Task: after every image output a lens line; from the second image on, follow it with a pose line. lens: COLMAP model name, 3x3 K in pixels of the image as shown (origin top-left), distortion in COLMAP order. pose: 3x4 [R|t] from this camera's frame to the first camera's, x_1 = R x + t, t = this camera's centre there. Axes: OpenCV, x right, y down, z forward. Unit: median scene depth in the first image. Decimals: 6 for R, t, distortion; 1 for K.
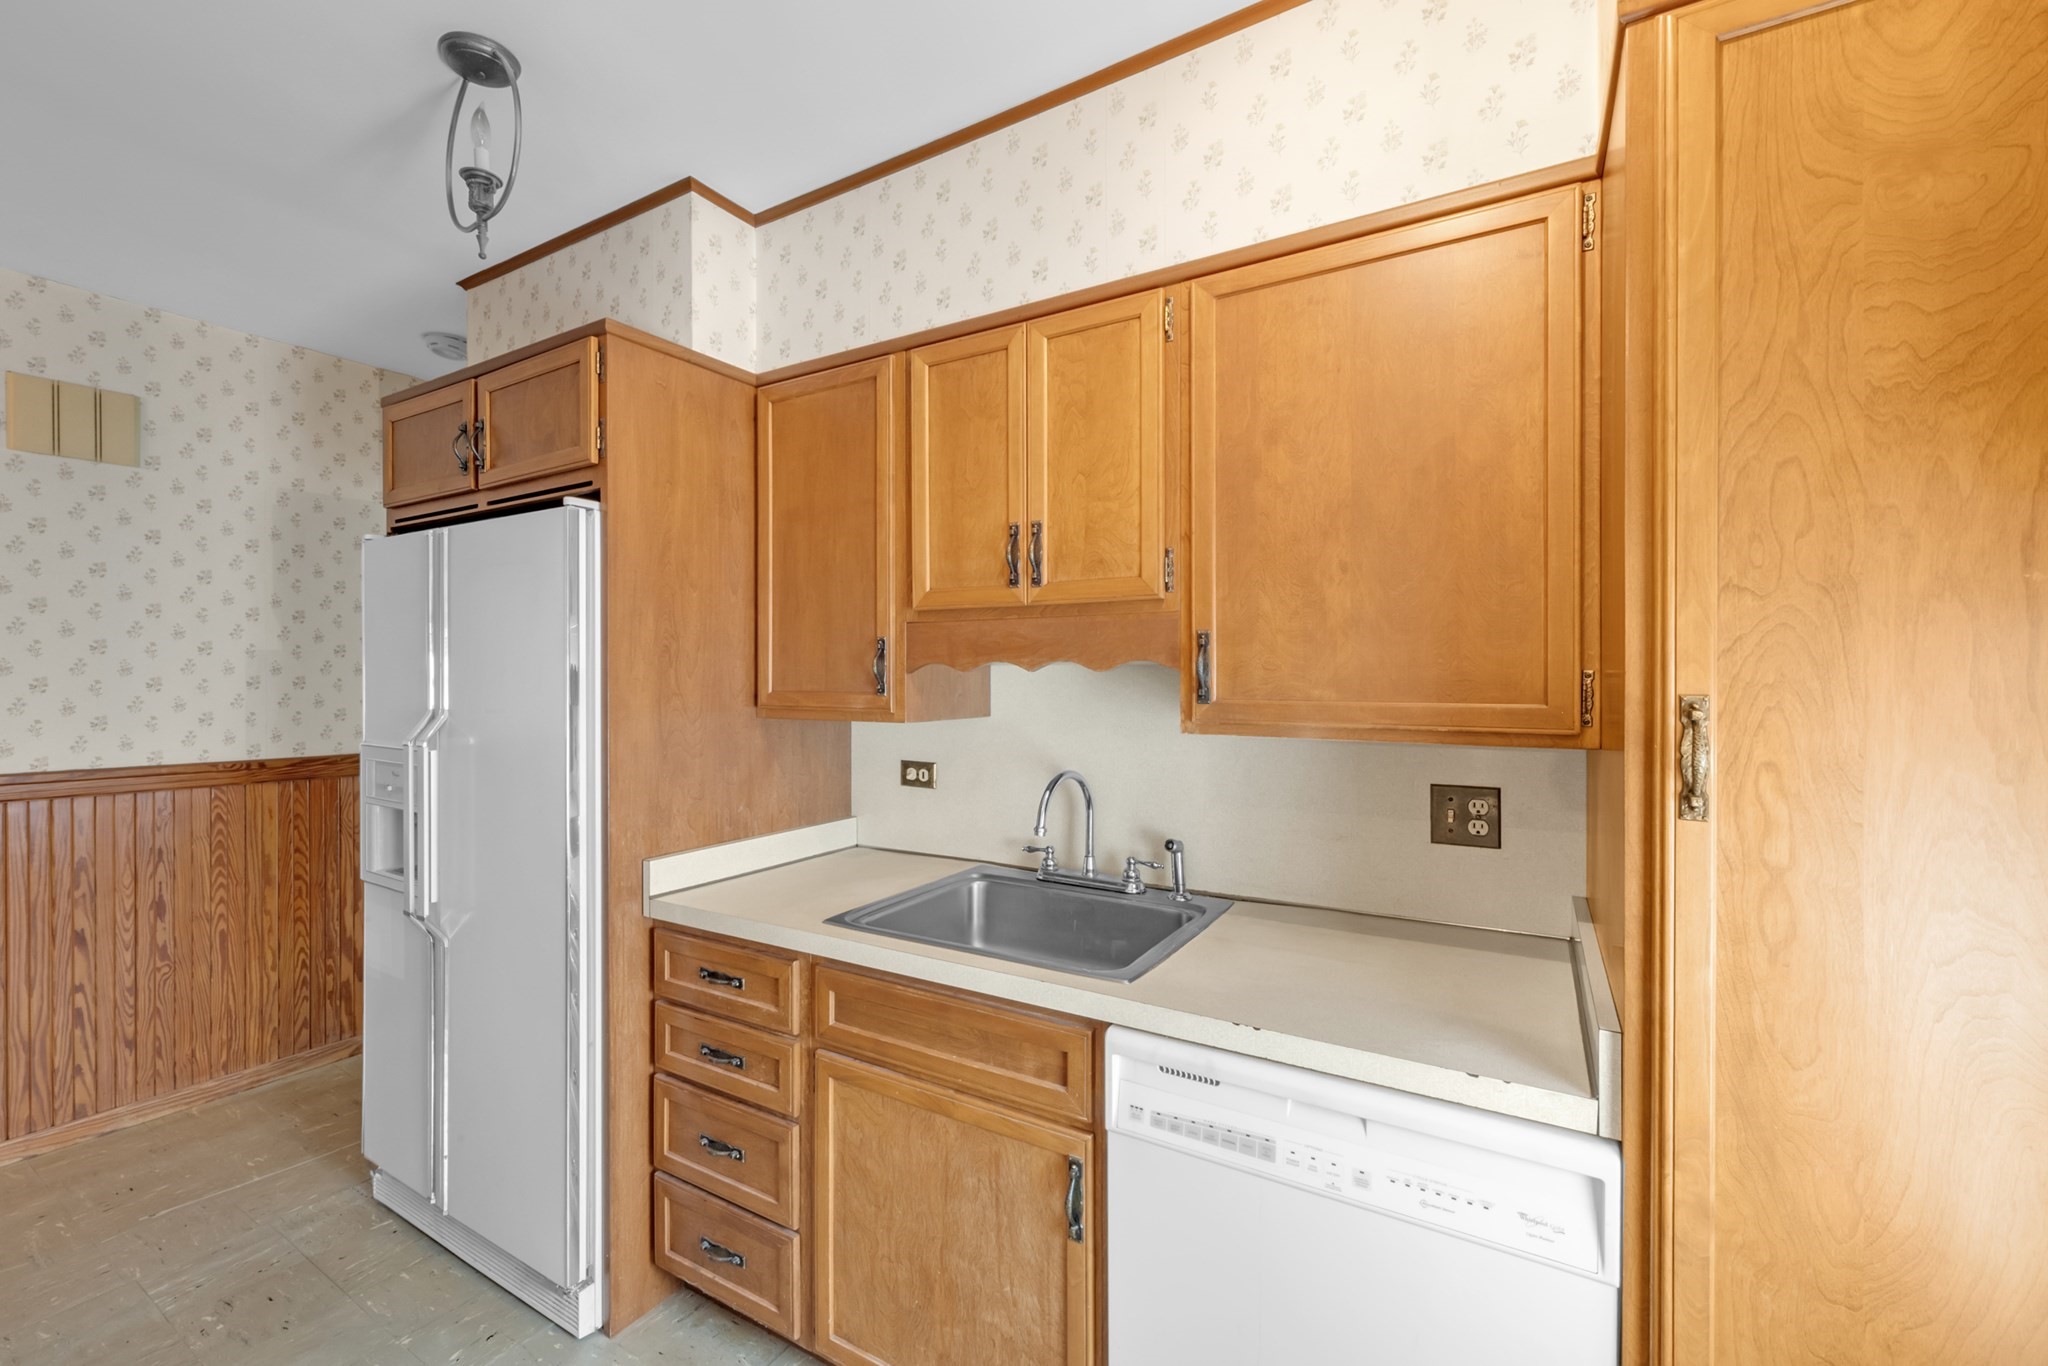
lens RADIAL K [[811.7, 0, 1009.3], [0, 811.7, 681.3], [0, 0, 1]] dist [-0.000413, -0.000090]
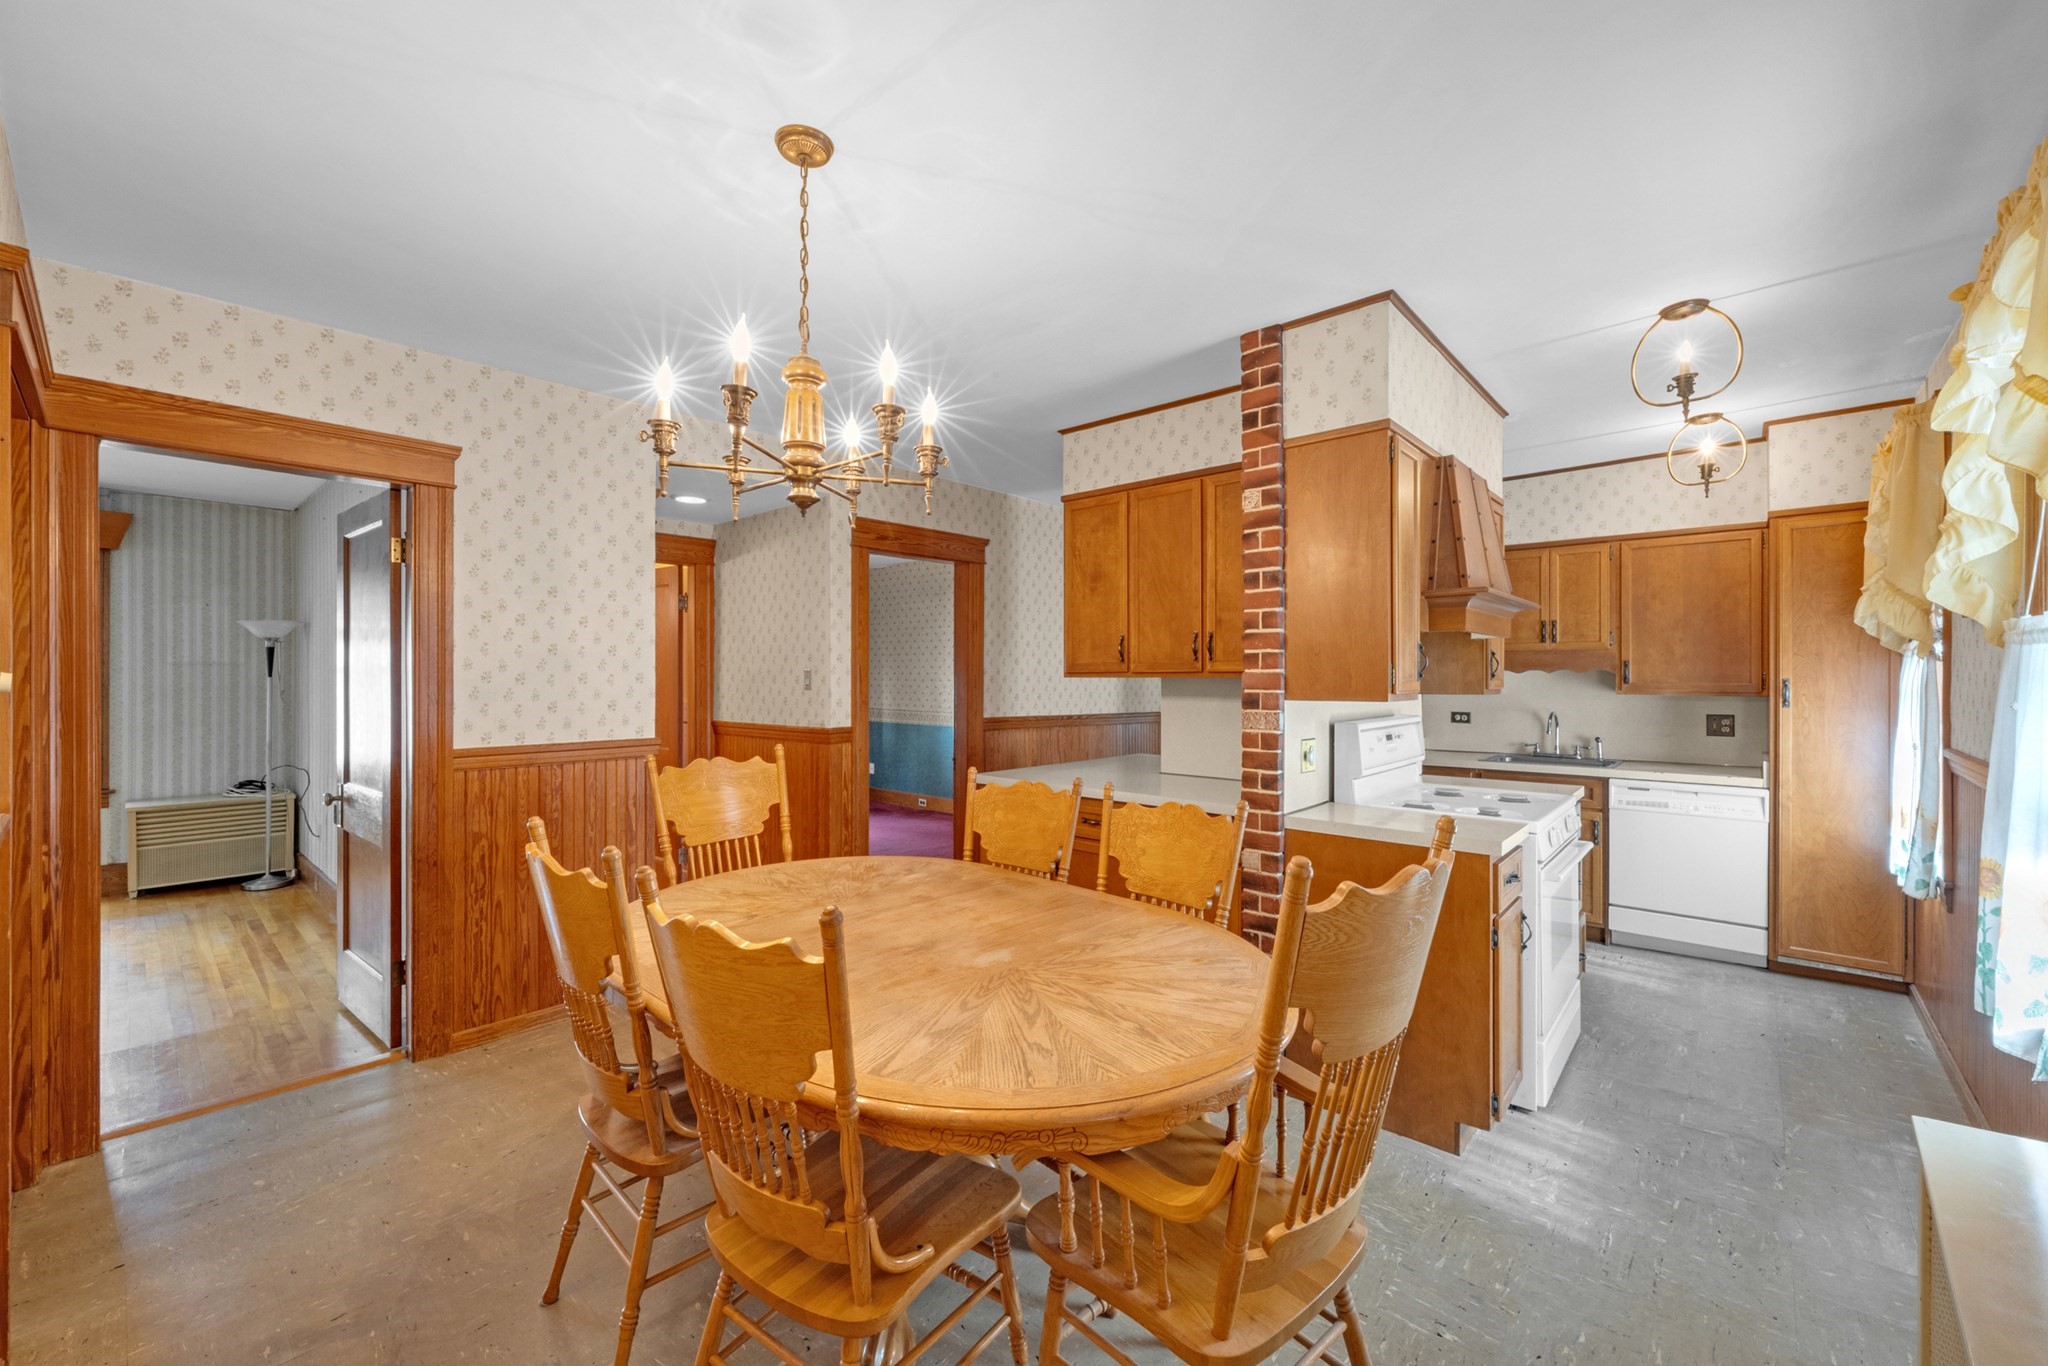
lens RADIAL K [[832.4, 0, 1058.7], [0, 832.4, 675.4], [0, 0, 1]] dist [-0.003156, 0.000370]
pose [[0.992358, 0.000399, -0.123394, -1.499719], [-0.001083, 0.999984, -0.005481, 0.015225], [0.123390, 0.005573, 0.992343, -2.363012]]
